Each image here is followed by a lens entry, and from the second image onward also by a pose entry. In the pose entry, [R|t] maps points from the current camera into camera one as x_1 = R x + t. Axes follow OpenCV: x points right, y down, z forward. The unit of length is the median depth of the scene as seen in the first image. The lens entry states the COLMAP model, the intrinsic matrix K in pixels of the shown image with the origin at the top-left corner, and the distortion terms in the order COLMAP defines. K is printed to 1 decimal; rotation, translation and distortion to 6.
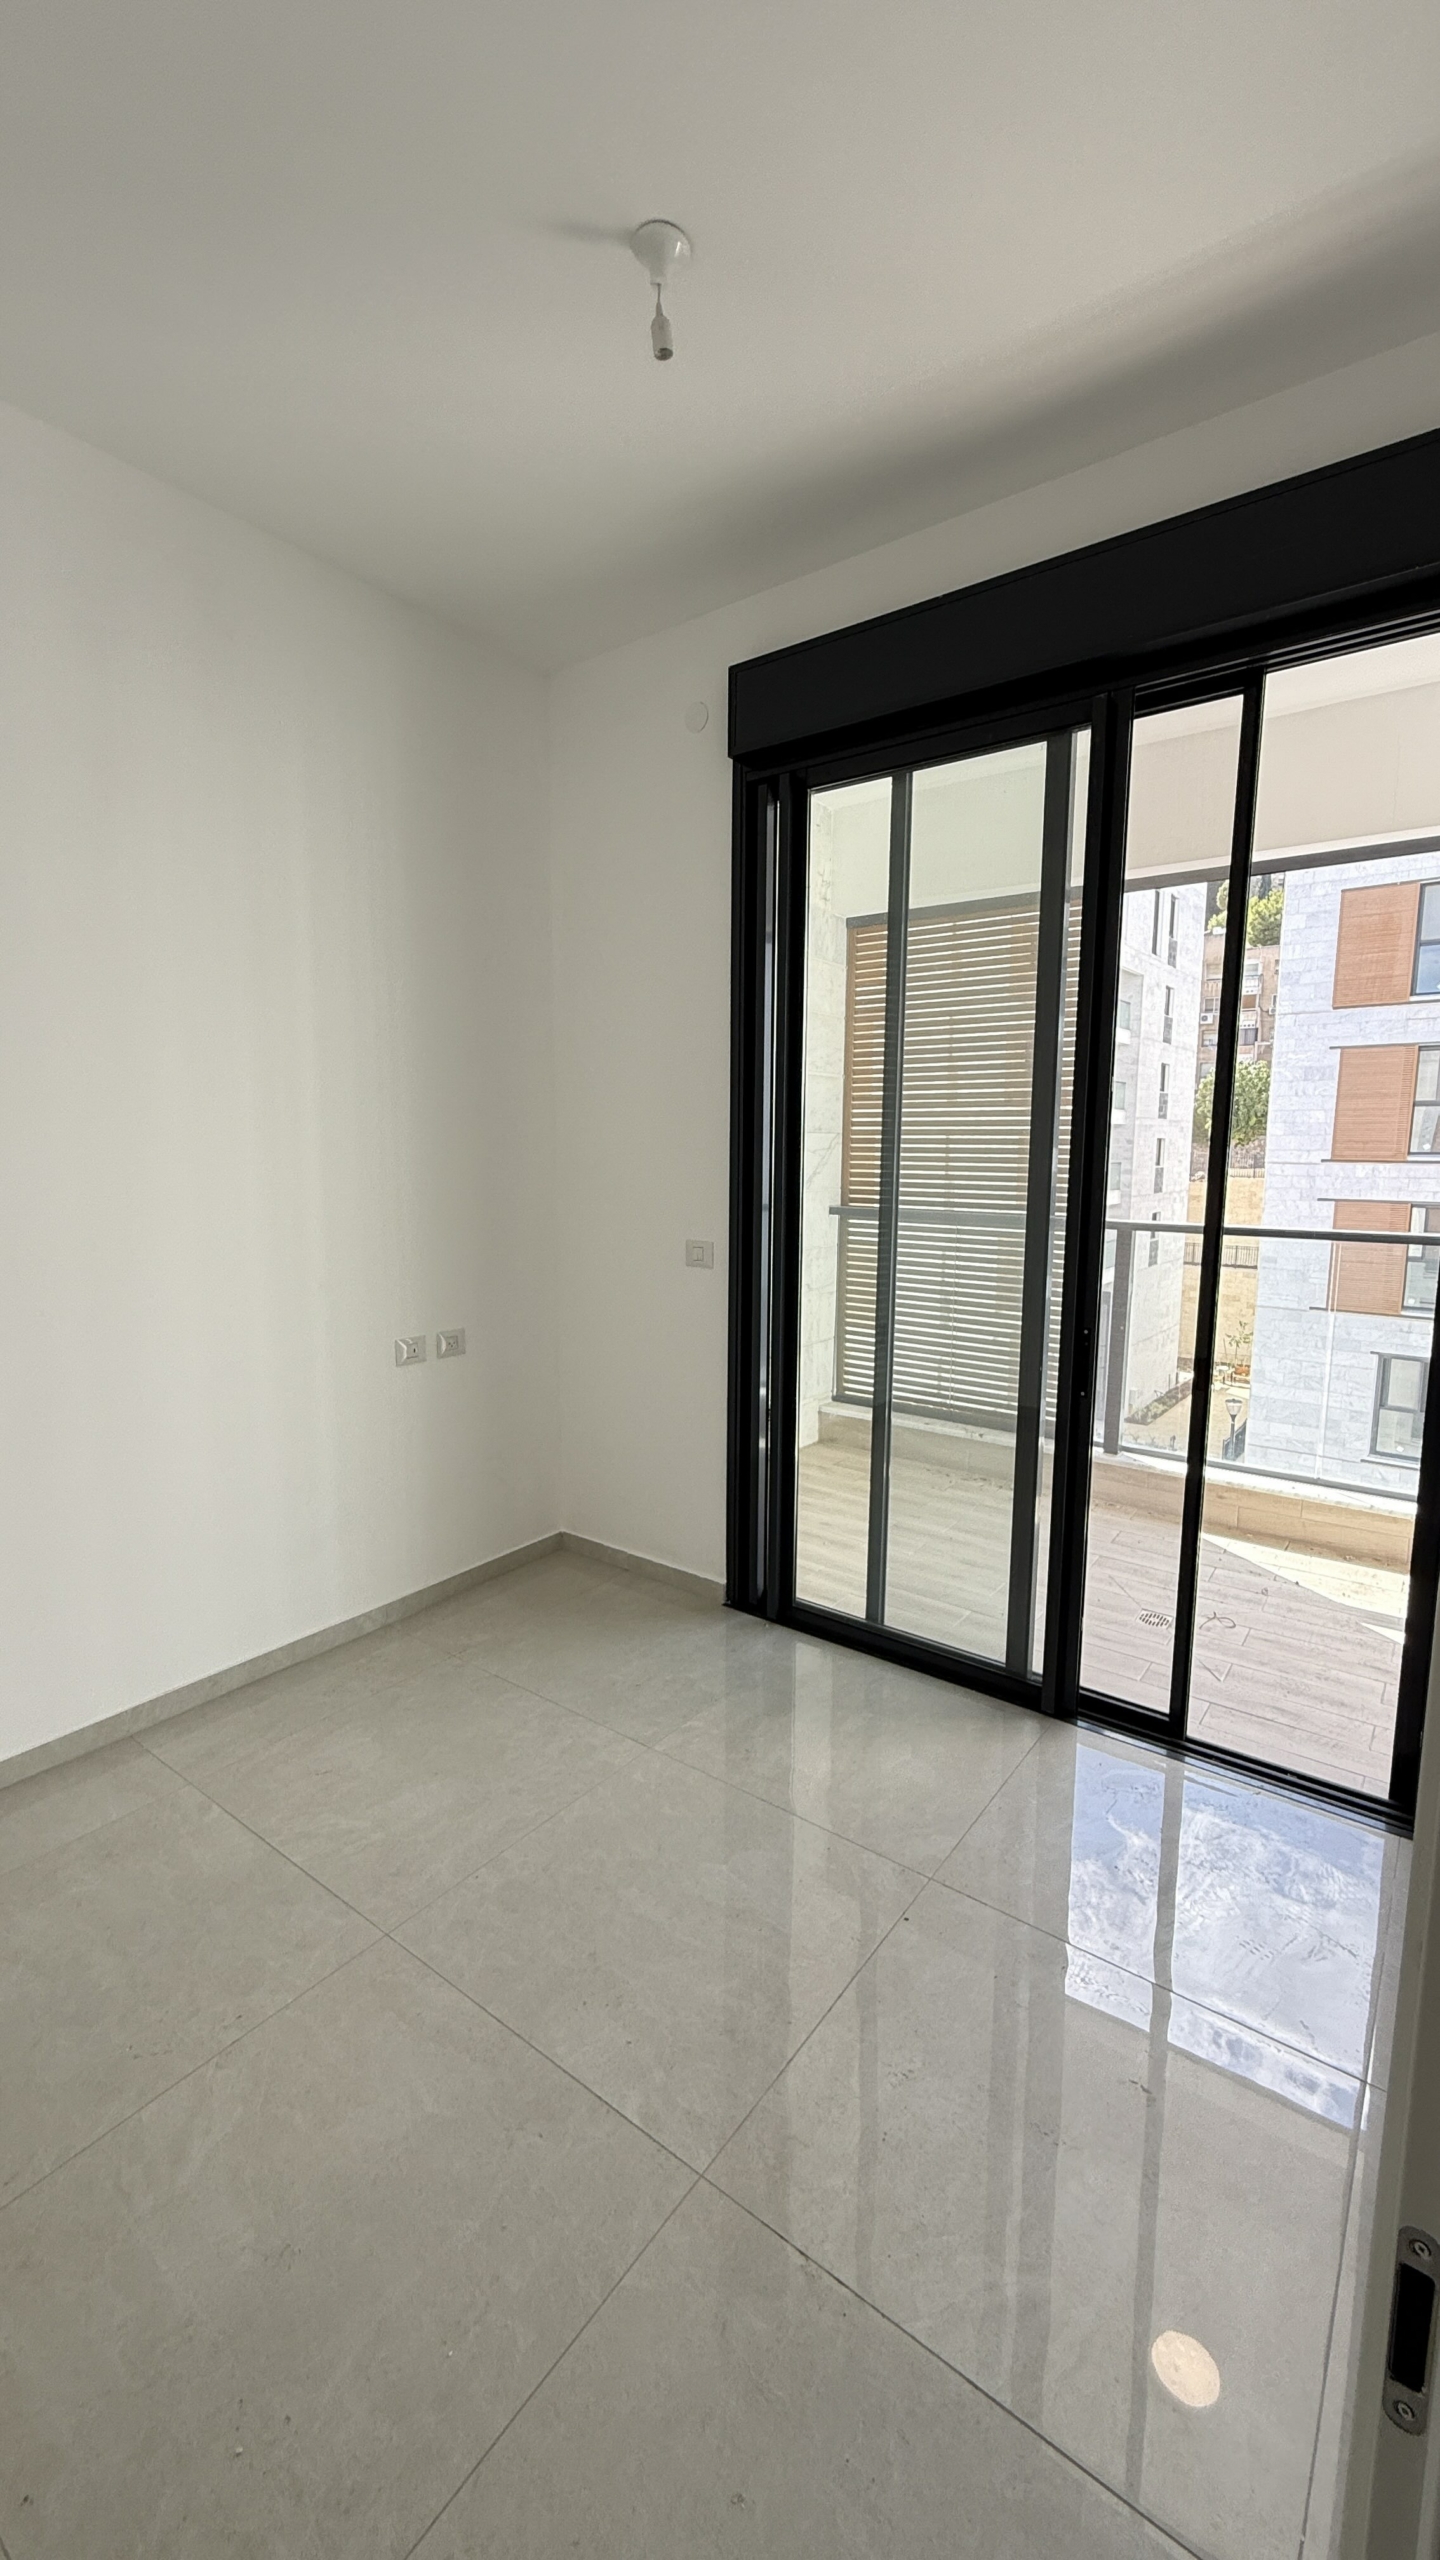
lens RADIAL K [[1028.9, 0, 722.2], [0, 1028.9, 1278.3], [0, 0, 1]] dist [0.003063, 0.000988]
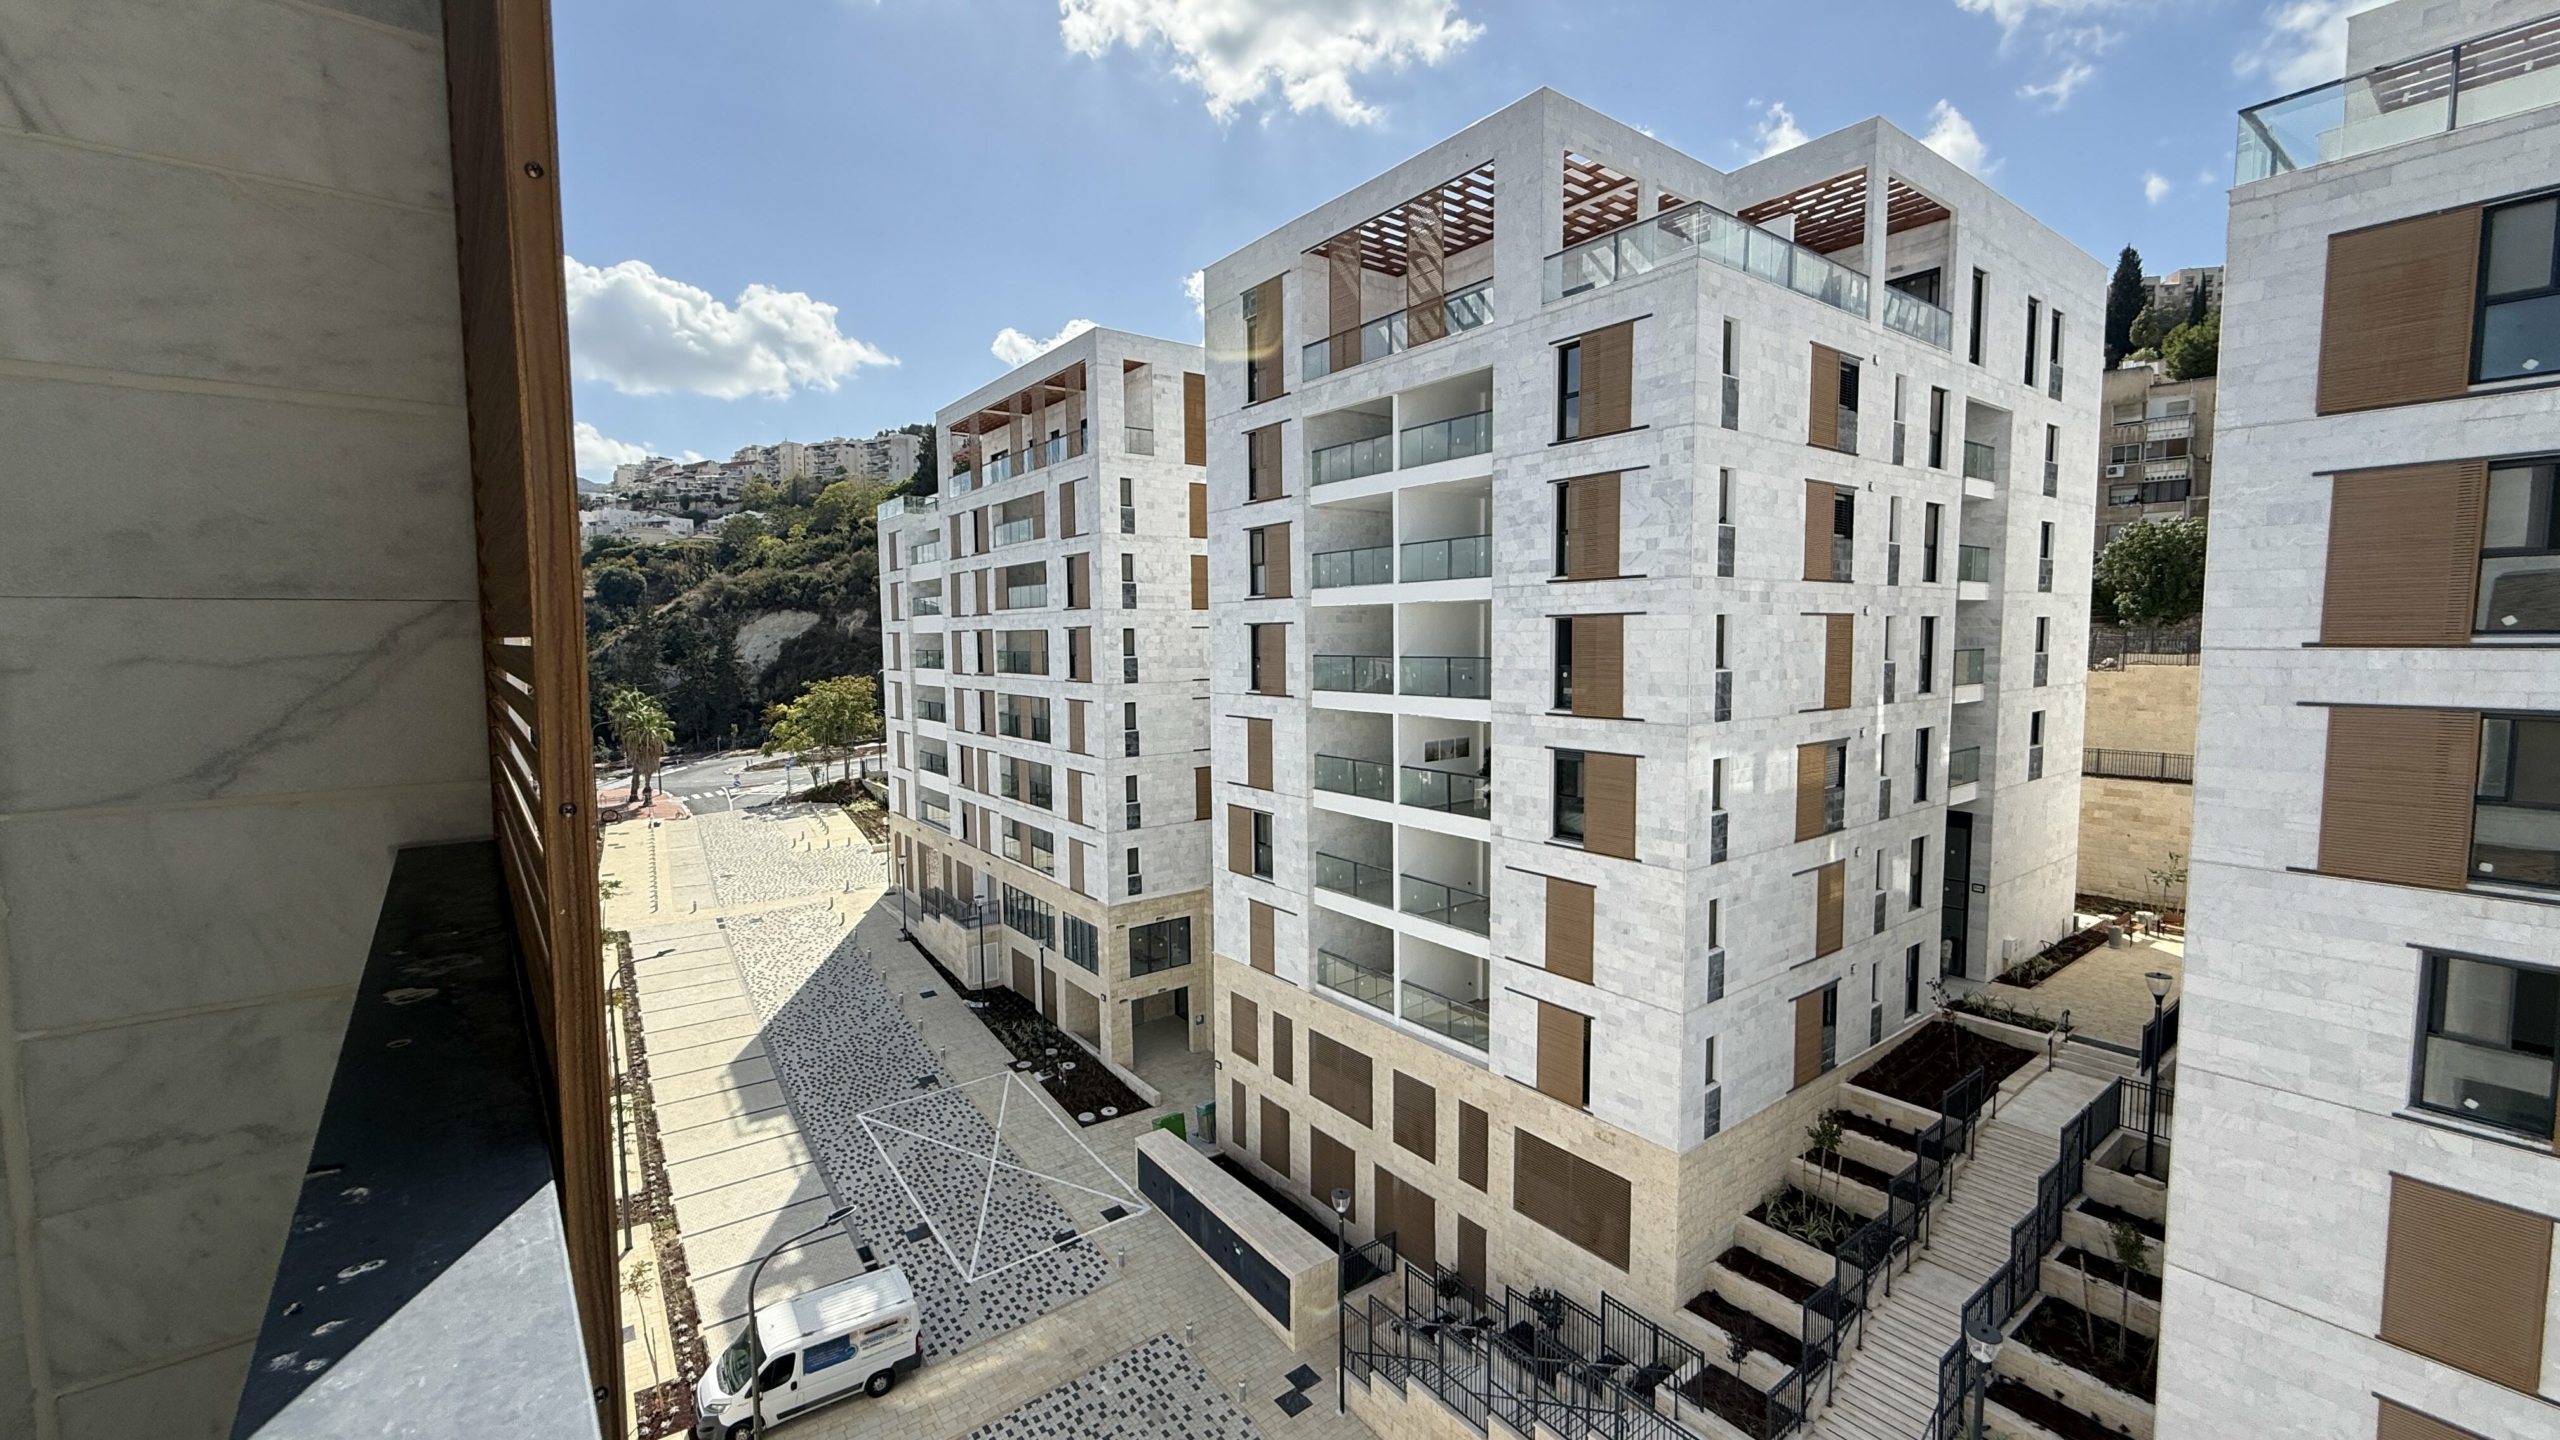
lens RADIAL K [[1028.9, 0, 1289.1], [0, 1028.9, 714.8], [0, 0, 1]] dist [0.003063, 0.000988]
pose [[0.970974, 0.005577, -0.239122, 0.108858], [-0.017568, 0.998691, -0.048043, -0.026015], [0.238541, 0.050849, 0.969800, 0.203902]]
